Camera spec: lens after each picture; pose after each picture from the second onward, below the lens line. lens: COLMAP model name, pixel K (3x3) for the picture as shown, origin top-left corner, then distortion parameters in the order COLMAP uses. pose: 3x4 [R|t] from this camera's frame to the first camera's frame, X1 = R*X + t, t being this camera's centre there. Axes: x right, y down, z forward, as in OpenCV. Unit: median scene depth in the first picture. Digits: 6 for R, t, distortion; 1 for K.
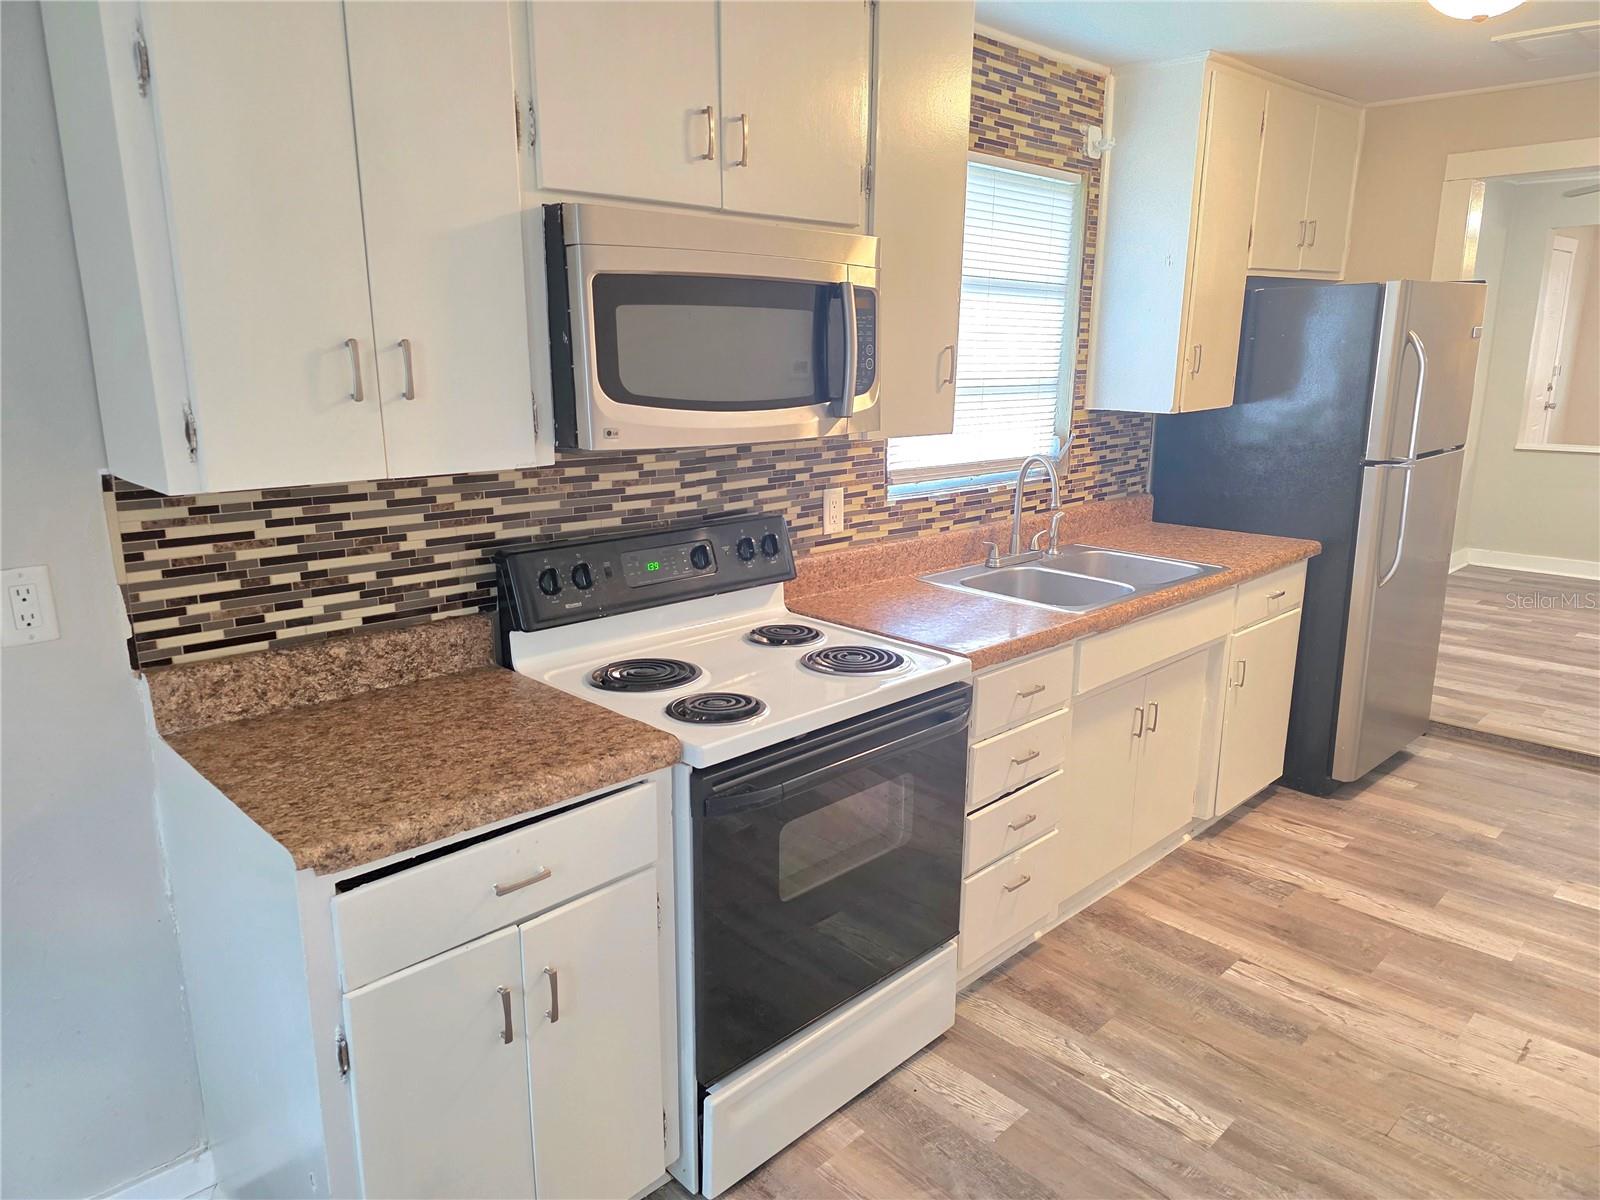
lens RADIAL K [[1080.9, 0, 797.2], [0, 1080.9, 615.6], [0, 0, 1]] dist [0.061318, -0.047174]
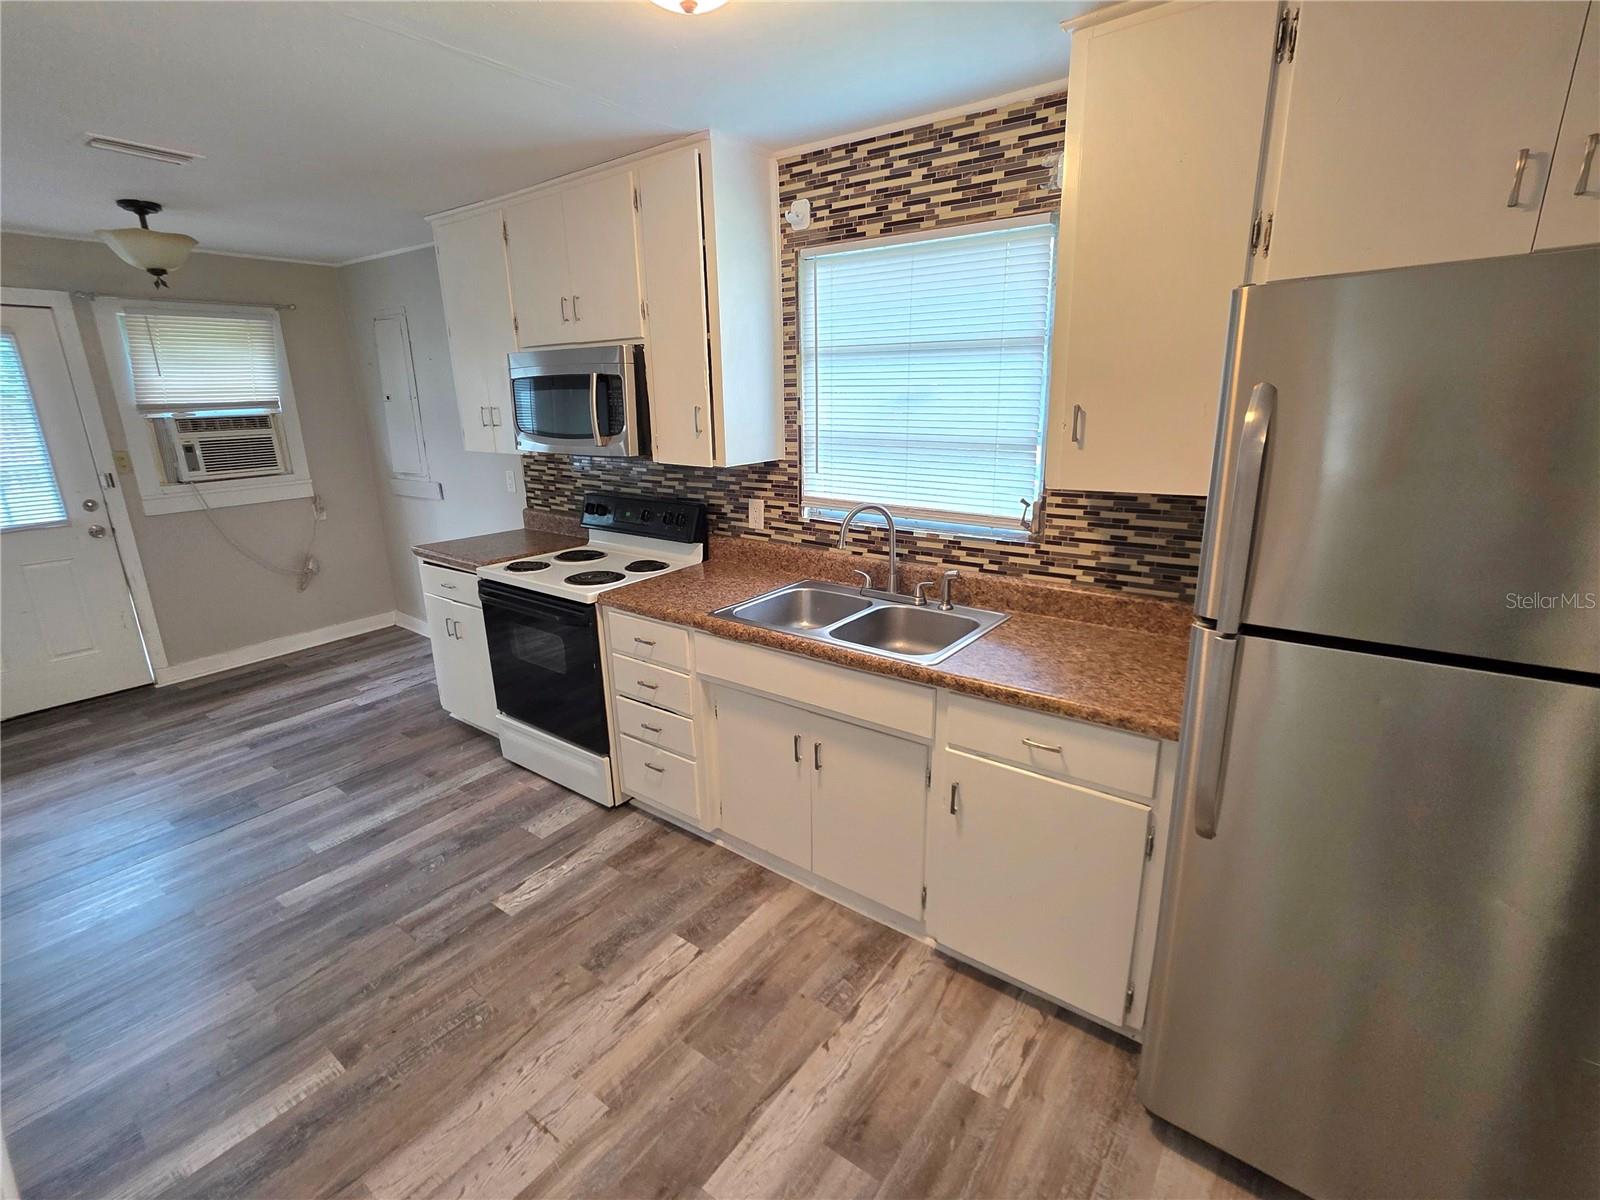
lens RADIAL K [[726.1, 0, 795.0], [0, 726.1, 602.9], [0, 0, 1]] dist [-0.002778, 0.000654]
pose [[0.143171, 0.266115, -0.953250, 1.076509], [-0.225295, 0.946648, 0.230434, -0.233239], [0.963714, 0.181771, 0.195487, 0.906959]]
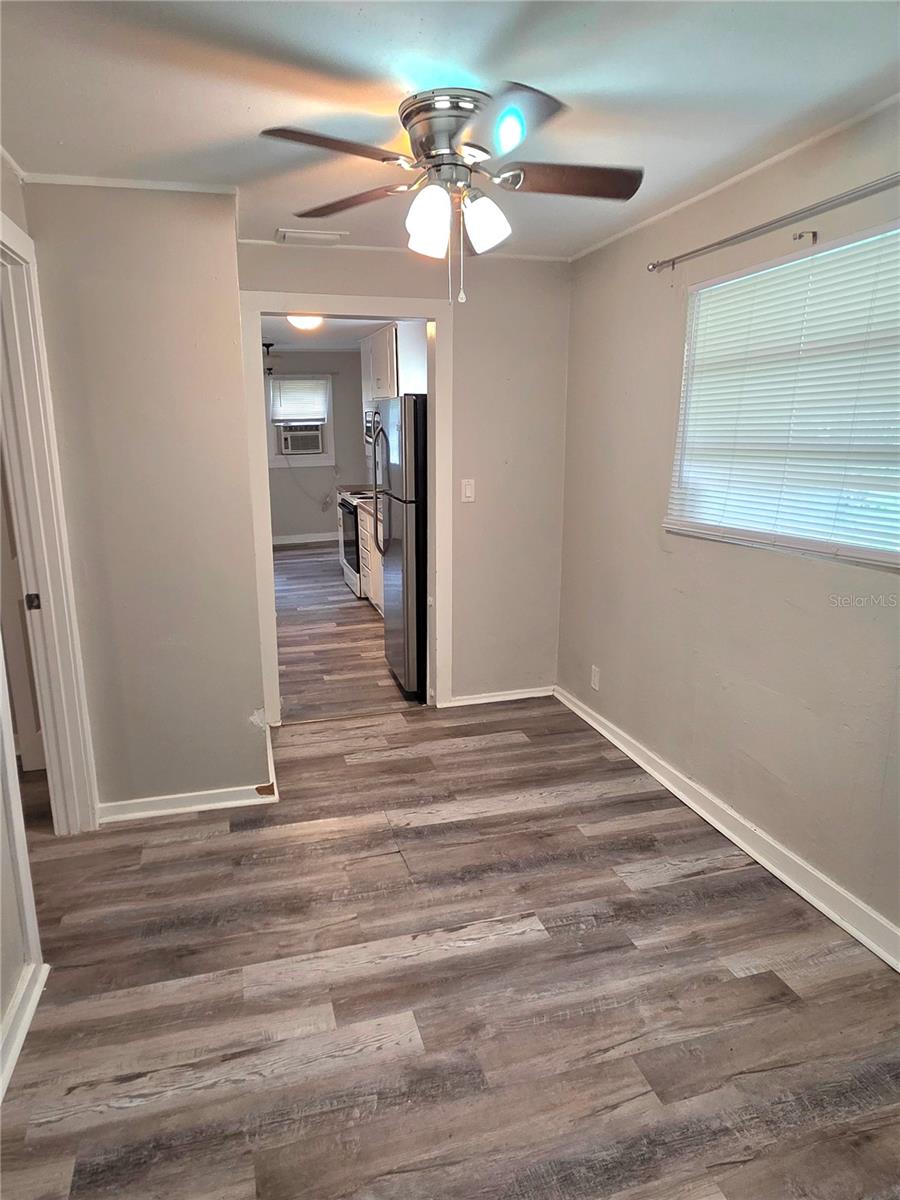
lens RADIAL K [[749.7, 0, 458.6], [0, 749.7, 595.6], [0, 0, 1]] dist [-0.003640, -0.000084]
pose [[-0.457524, 0.211811, -0.863602, 2.125667], [-0.212419, 0.917060, 0.337459, -0.572857], [0.863453, 0.337841, -0.374584, 2.127483]]
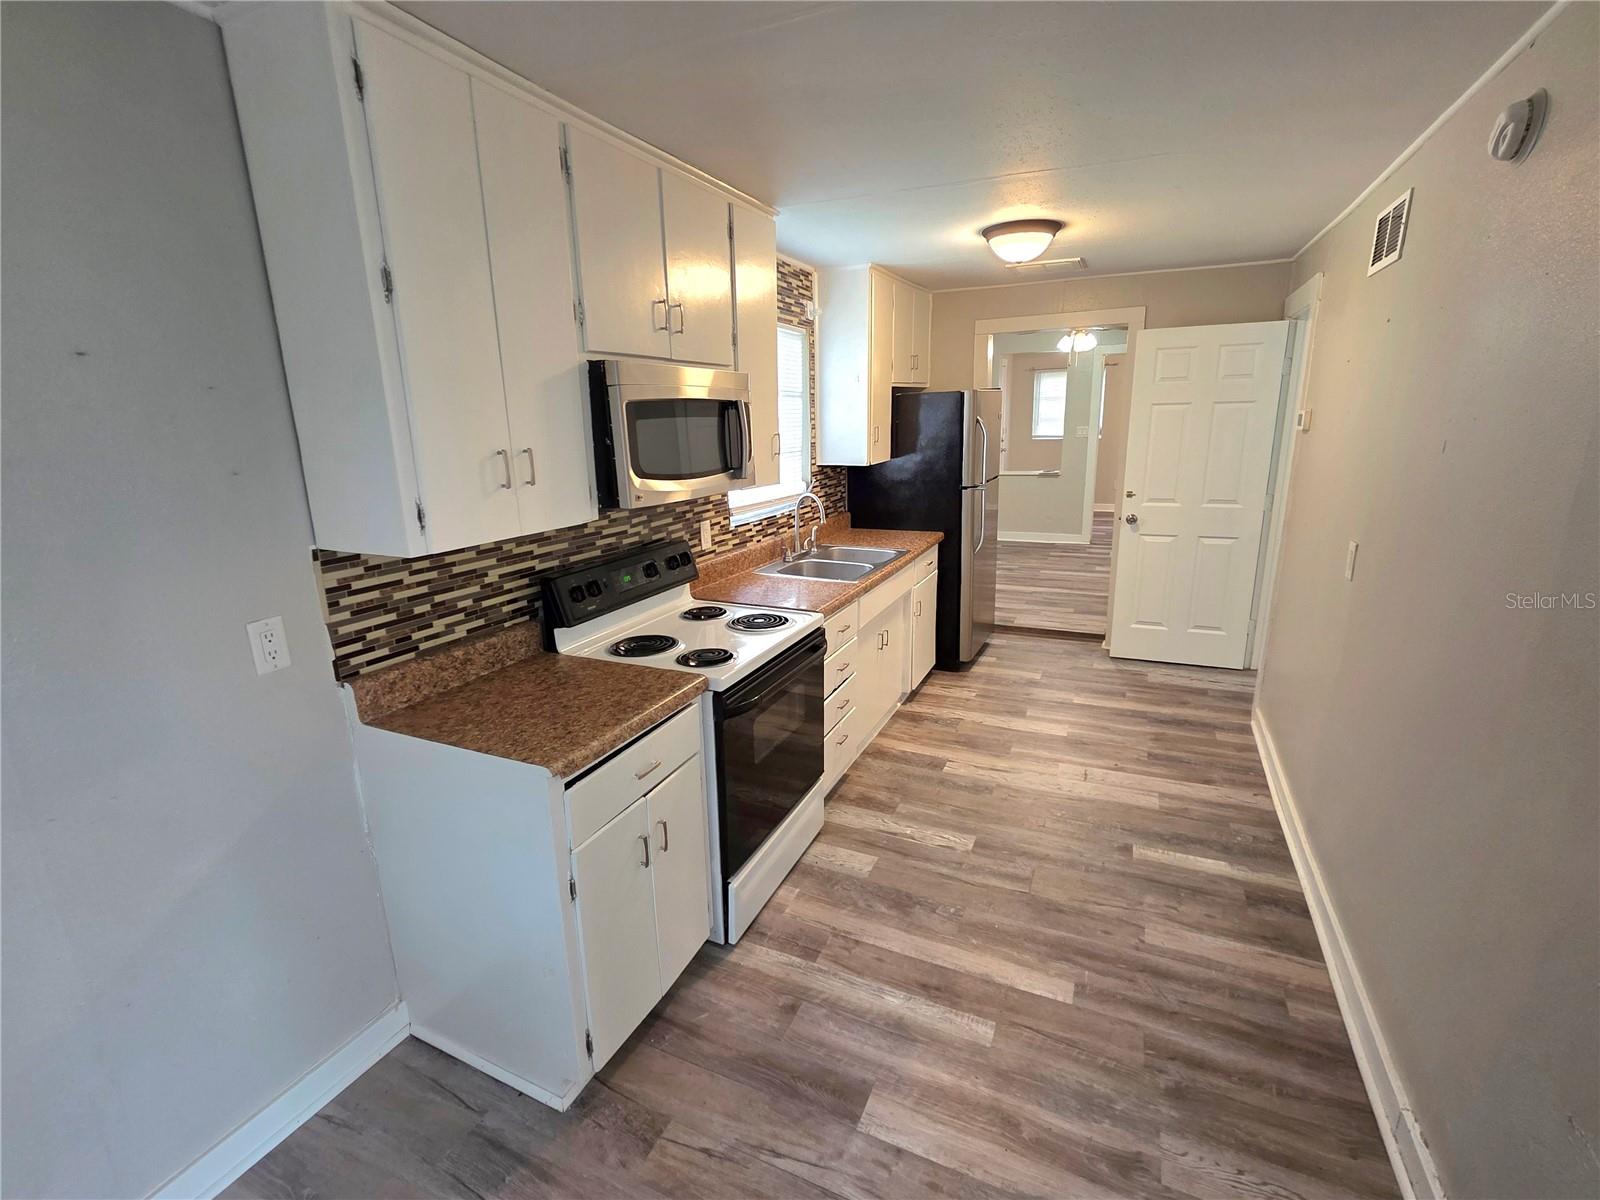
lens RADIAL K [[730.8, 0, 796.7], [0, 730.8, 603.9], [0, 0, 1]] dist [0.004223, 0.000744]
pose [[0.935041, -0.110658, 0.336828, -0.226894], [0.109027, 0.993753, 0.023816, -0.006006], [-0.337360, 0.014454, 0.941265, -0.079466]]
